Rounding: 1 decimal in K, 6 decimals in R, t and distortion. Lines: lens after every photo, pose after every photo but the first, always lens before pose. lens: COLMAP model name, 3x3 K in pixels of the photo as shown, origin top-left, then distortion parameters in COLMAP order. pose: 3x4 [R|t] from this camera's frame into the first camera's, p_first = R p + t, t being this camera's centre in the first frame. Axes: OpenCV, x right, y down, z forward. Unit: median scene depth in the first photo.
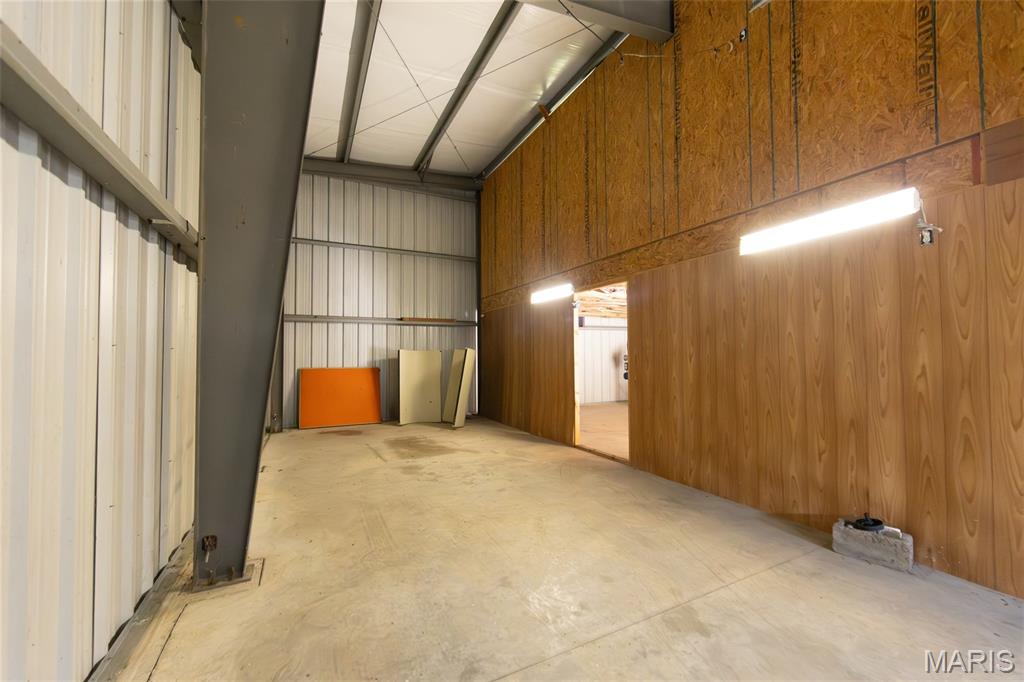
lens RADIAL K [[401.6, 0, 508.6], [0, 401.6, 344.4], [0, 0, 1]] dist [-0.001743, 0.000014]
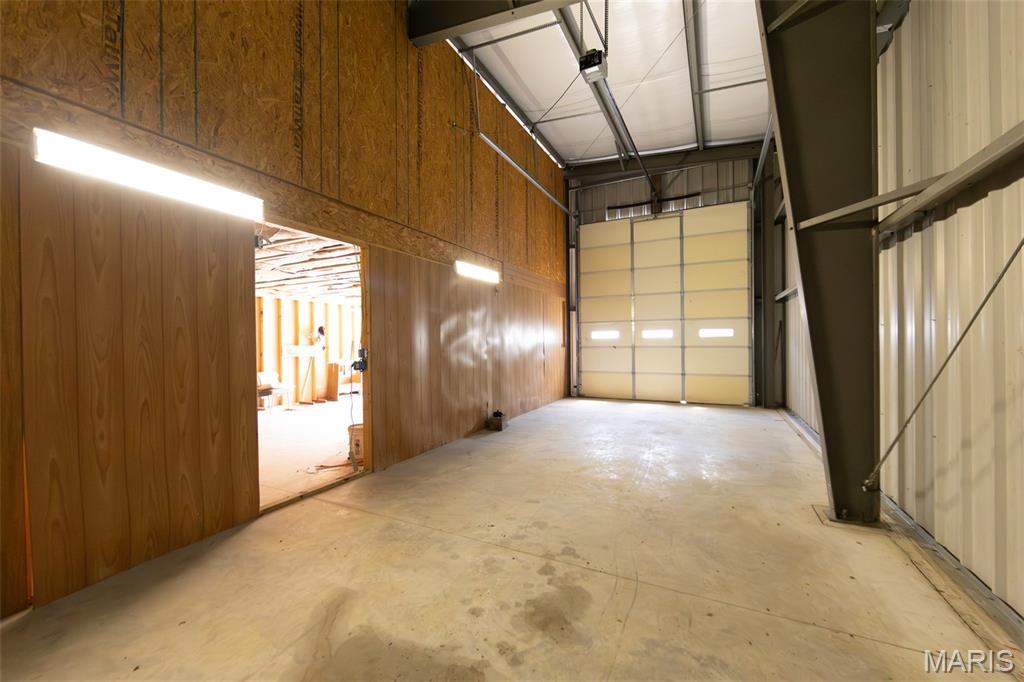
lens RADIAL K [[401.6, 0, 508.4], [0, 401.6, 343.6], [0, 0, 1]] dist [-0.001743, 0.000014]
pose [[-0.591389, 0.011855, 0.806299, -0.592086], [-0.006438, 0.999791, -0.019423, 0.054702], [-0.806361, -0.016678, -0.591189, 1.395011]]
